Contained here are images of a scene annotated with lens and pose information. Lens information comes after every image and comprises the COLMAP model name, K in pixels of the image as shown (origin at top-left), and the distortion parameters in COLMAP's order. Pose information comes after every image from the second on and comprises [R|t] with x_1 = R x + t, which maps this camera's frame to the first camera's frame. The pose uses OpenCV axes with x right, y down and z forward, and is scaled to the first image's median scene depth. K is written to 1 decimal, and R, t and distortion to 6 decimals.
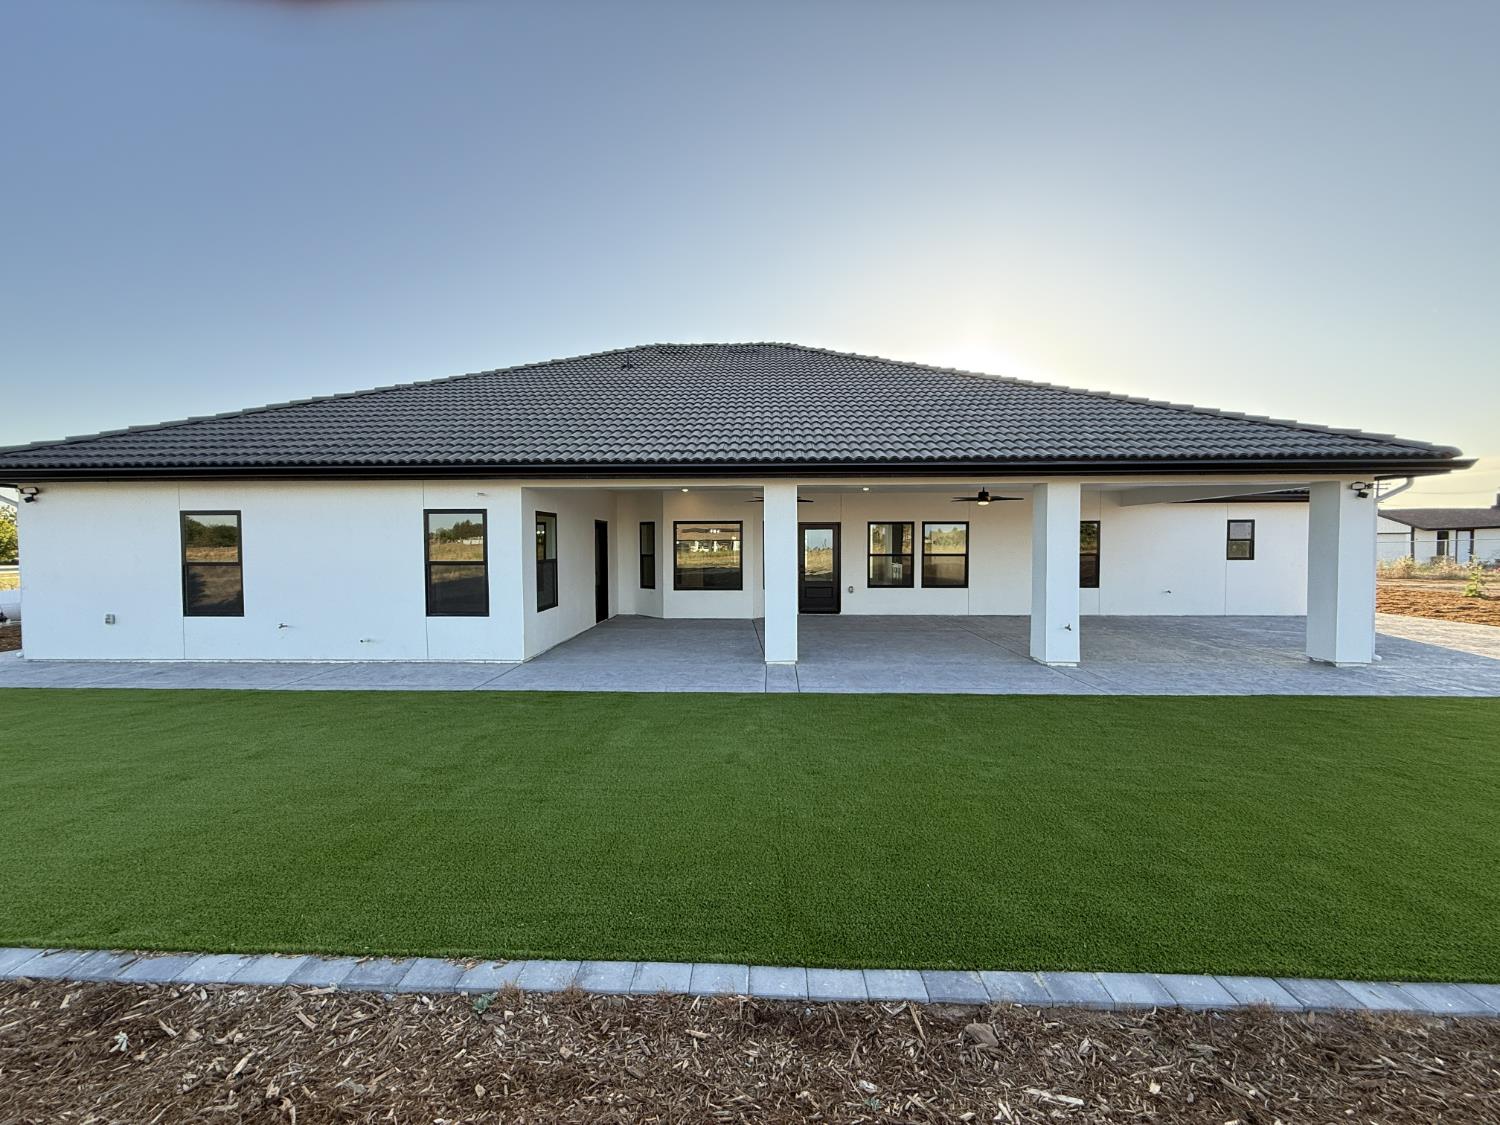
lens RADIAL K [[603.6, 0, 747.6], [0, 603.6, 559.7], [0, 0, 1]] dist [0.001711, 0.000063]
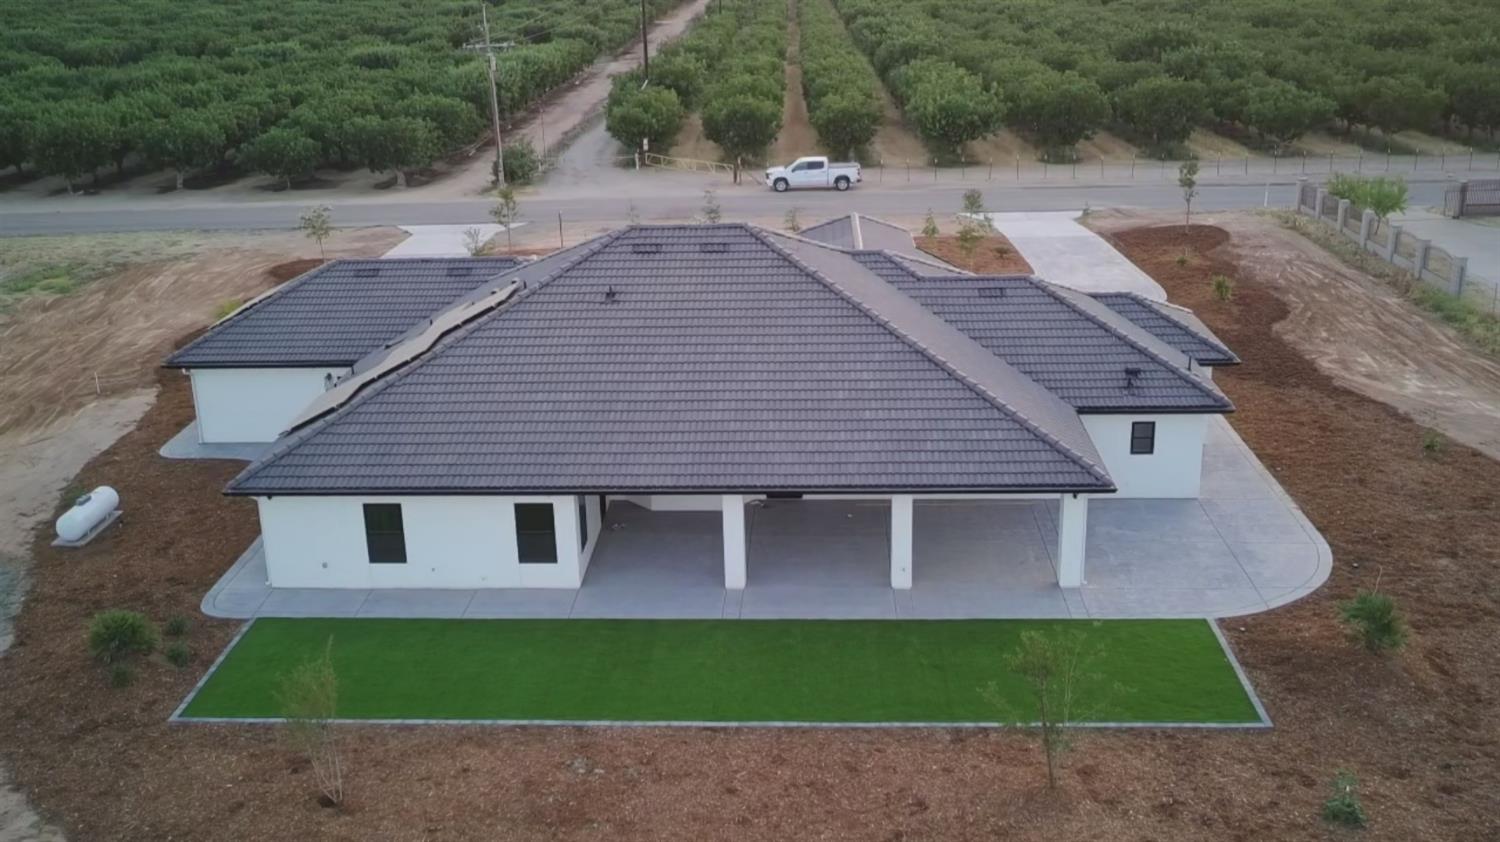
lens RADIAL K [[1449.9, 0, 750.0], [0, 1449.9, 421.0], [0, 0, 1]] dist [-0.004354, -0.001981]
pose [[0.999614, -0.016681, -0.022213, 0.240925], [0.022442, 0.956196, 0.291864, -1.801126], [0.016371, -0.292250, 0.956202, -3.379609]]
